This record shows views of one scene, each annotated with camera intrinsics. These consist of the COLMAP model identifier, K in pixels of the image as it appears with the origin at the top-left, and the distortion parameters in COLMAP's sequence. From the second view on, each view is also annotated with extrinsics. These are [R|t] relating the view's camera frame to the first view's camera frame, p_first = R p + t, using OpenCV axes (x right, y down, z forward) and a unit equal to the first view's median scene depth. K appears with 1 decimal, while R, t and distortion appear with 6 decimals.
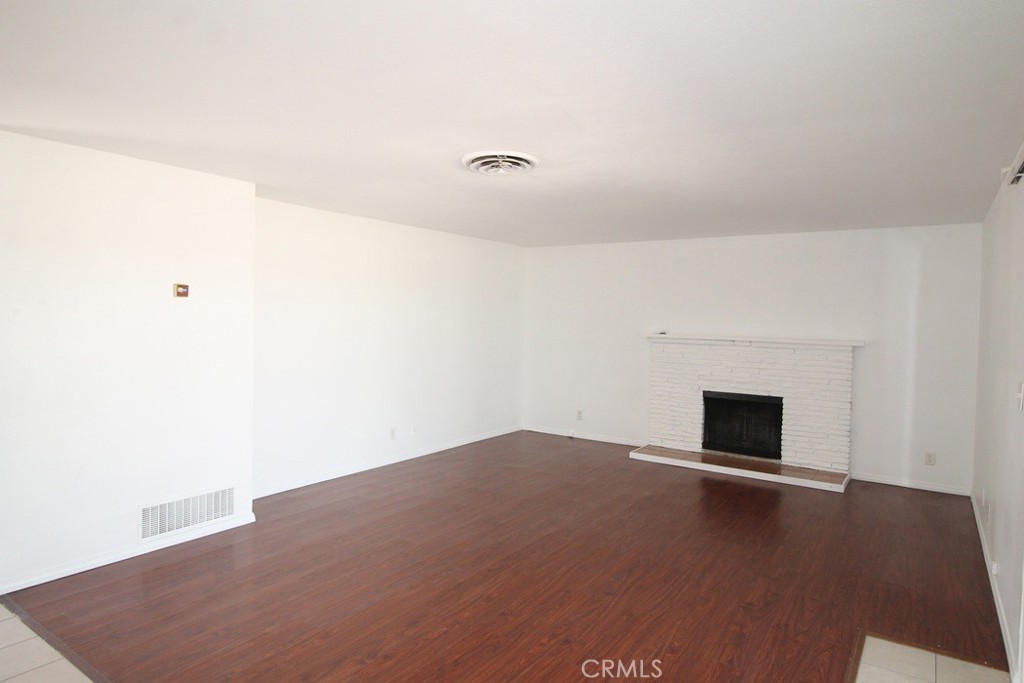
lens RADIAL K [[611.8, 0, 513.1], [0, 611.8, 329.6], [0, 0, 1]] dist [-0.000707, -0.002130]
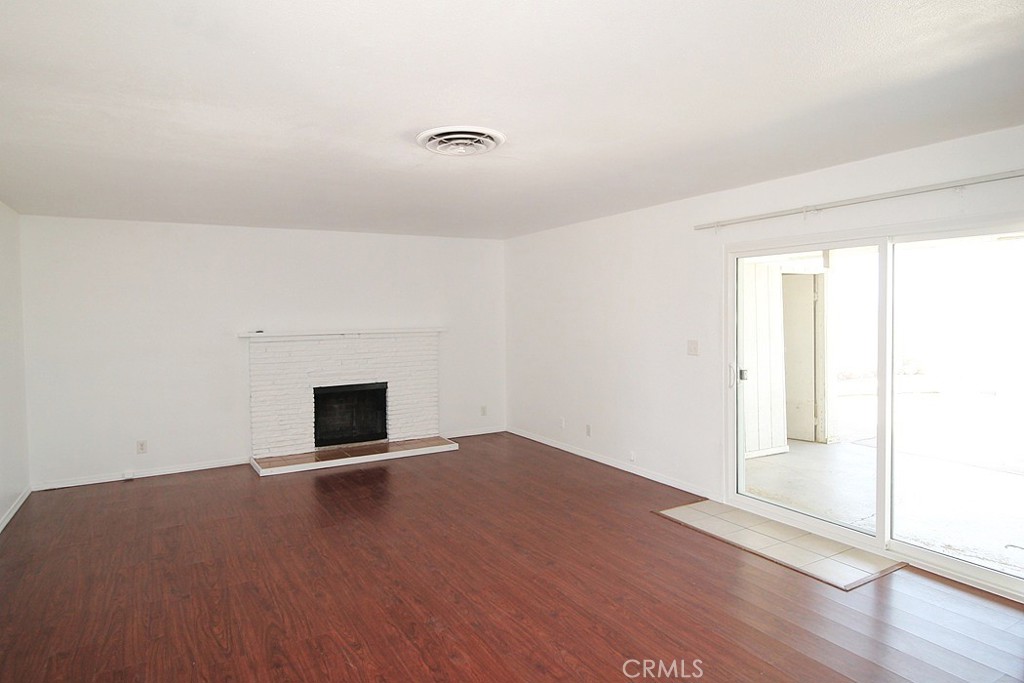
lens RADIAL K [[611.8, 0, 513.1], [0, 611.8, 329.6], [0, 0, 1]] dist [-0.000707, -0.002130]
pose [[0.427245, -0.055009, 0.902461, -0.443369], [0.045755, 0.998184, 0.039182, -0.016453], [-0.902977, 0.024552, 0.428986, 0.308648]]
